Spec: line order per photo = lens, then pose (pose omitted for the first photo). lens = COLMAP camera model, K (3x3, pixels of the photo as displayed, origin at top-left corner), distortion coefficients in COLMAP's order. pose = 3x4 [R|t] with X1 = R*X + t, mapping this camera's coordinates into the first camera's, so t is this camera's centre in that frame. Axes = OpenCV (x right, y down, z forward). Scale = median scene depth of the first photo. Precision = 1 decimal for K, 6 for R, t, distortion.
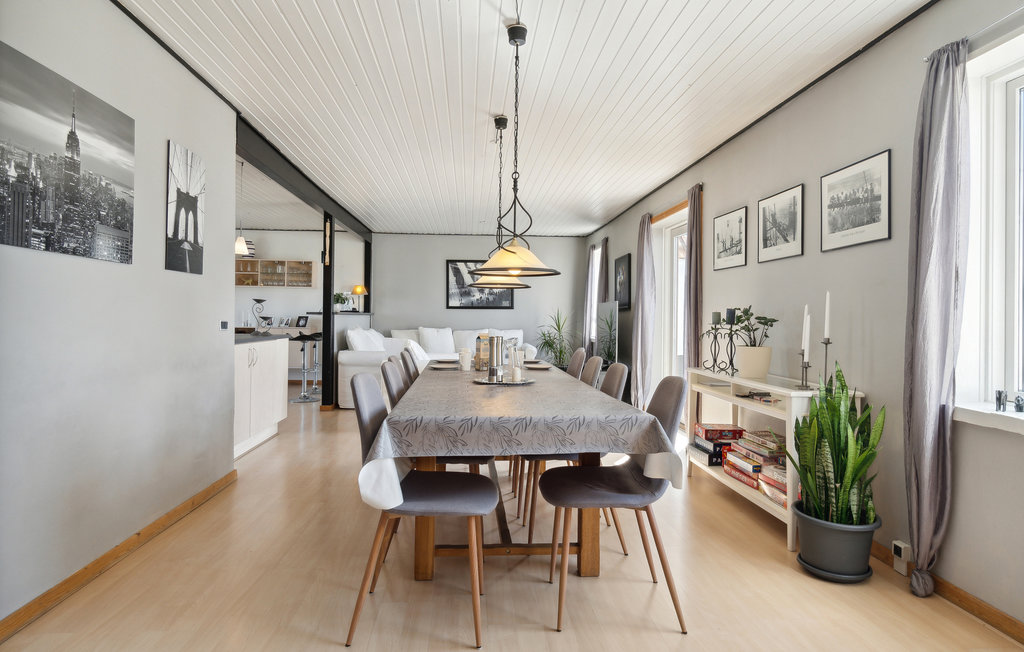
lens RADIAL K [[599.4, 0, 511.8], [0, 599.4, 320.7], [0, 0, 1]] dist [0.003046, 0.001144]
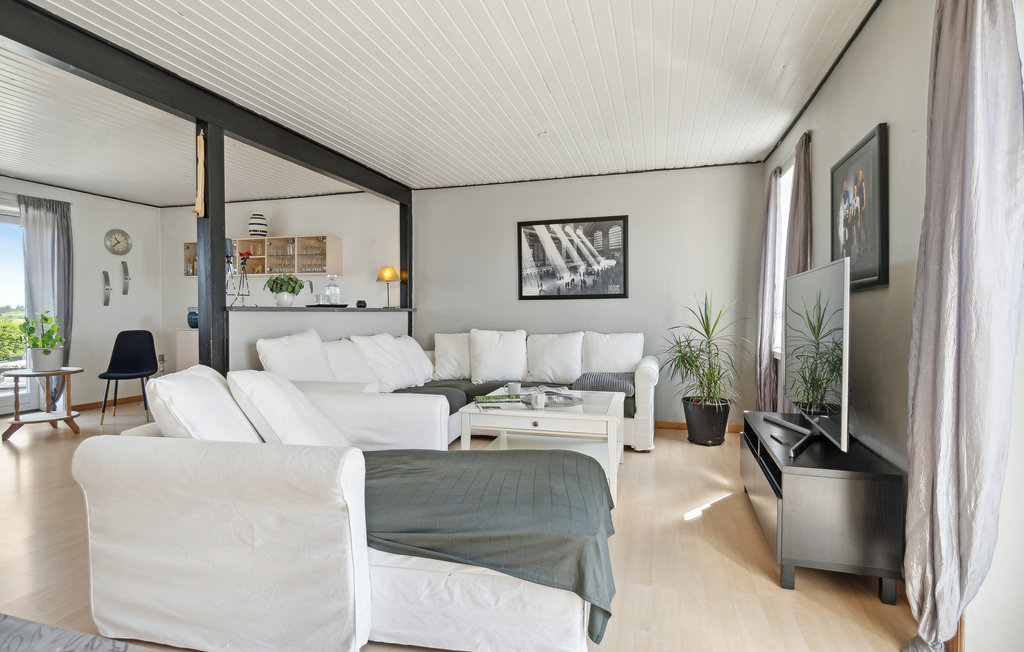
lens RADIAL K [[521.9, 0, 506.7], [0, 521.9, 323.5], [0, 0, 1]] dist [0.000108, -0.000513]
pose [[0.933923, -0.005042, -0.357439, 0.077573], [0.010663, 0.999848, 0.013758, -0.002761], [0.357316, -0.016660, 0.933835, 0.494203]]
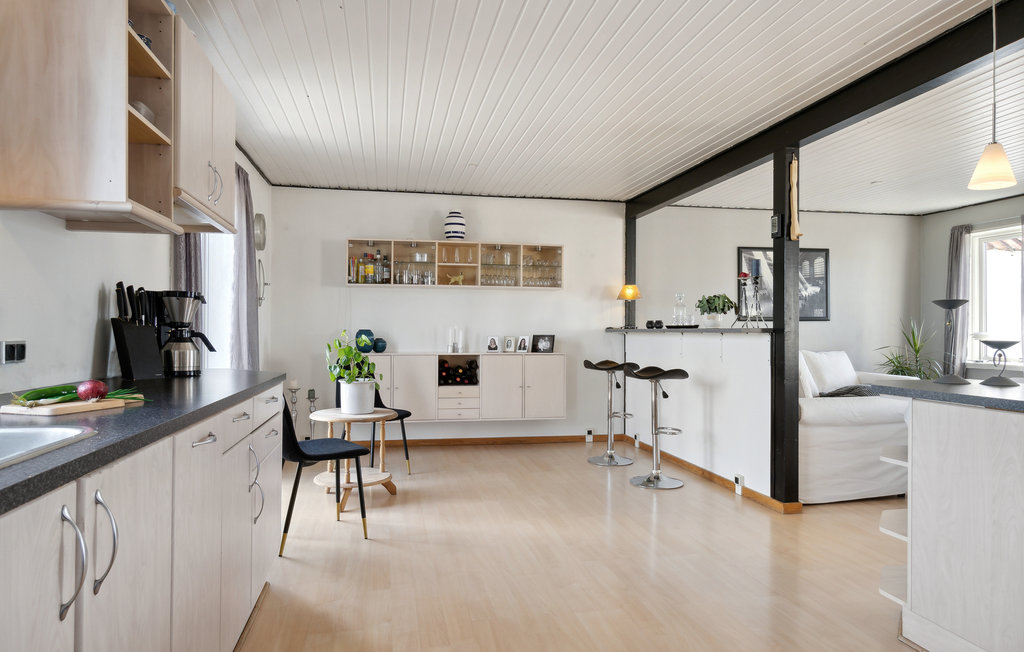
lens RADIAL K [[629.2, 0, 512.0], [0, 629.2, 329.4], [0, 0, 1]] dist [-0.000111, 0.000042]
pose [[0.992498, -0.008288, 0.121976, -0.451687], [0.008637, 0.999960, -0.002334, -0.011645], [-0.121952, 0.003370, 0.992530, 0.353818]]
